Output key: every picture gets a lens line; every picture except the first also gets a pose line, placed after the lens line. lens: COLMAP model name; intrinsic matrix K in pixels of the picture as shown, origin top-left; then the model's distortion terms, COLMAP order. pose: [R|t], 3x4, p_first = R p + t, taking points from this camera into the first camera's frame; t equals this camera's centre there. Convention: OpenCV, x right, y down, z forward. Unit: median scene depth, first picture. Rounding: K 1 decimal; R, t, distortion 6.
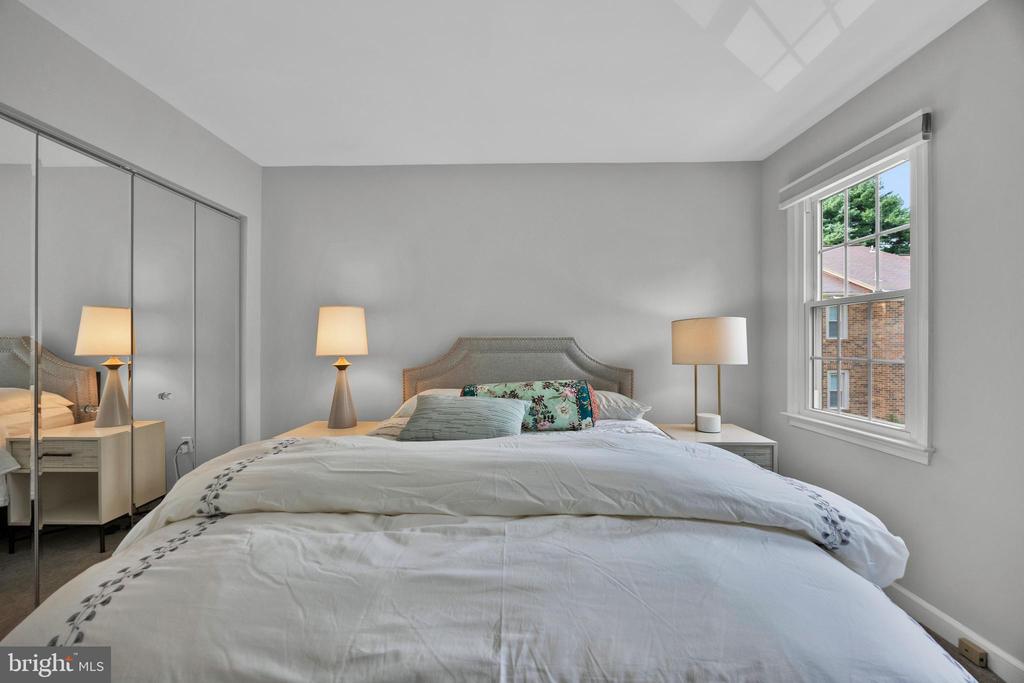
lens RADIAL K [[387.6, 0, 508.7], [0, 387.6, 339.8], [0, 0, 1]] dist [-0.004324, 0.000196]
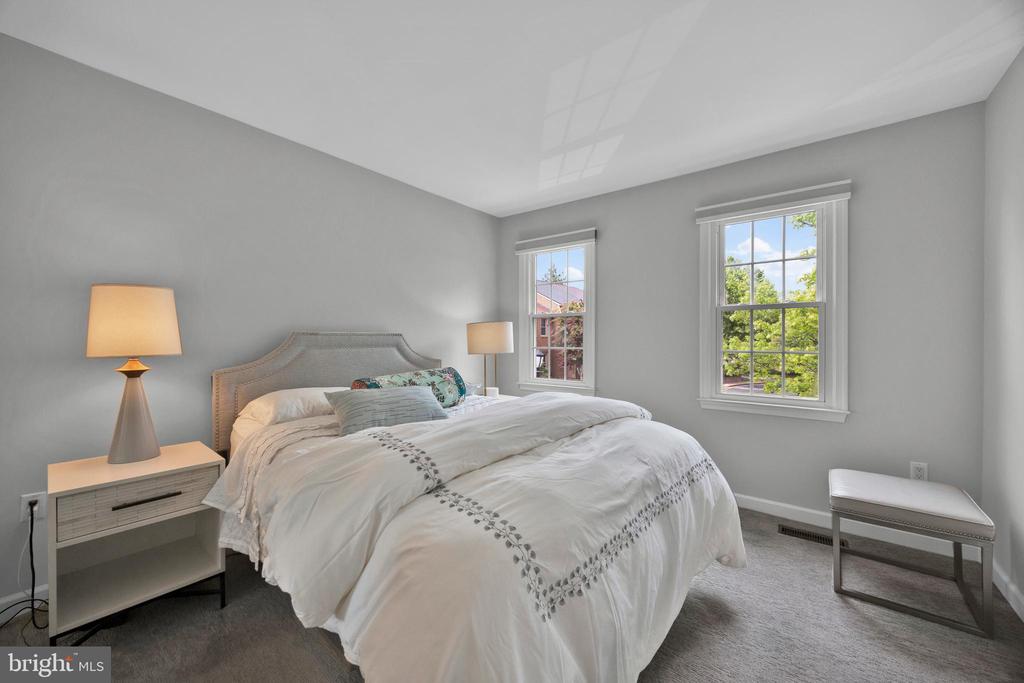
lens RADIAL K [[387.6, 0, 508.7], [0, 387.6, 339.8], [0, 0, 1]] dist [-0.004324, 0.000196]
pose [[0.613125, -0.001280, 0.789985, -0.729521], [-0.006655, 0.999955, 0.006784, 0.002181], [-0.789958, -0.009417, 0.613089, 0.061633]]
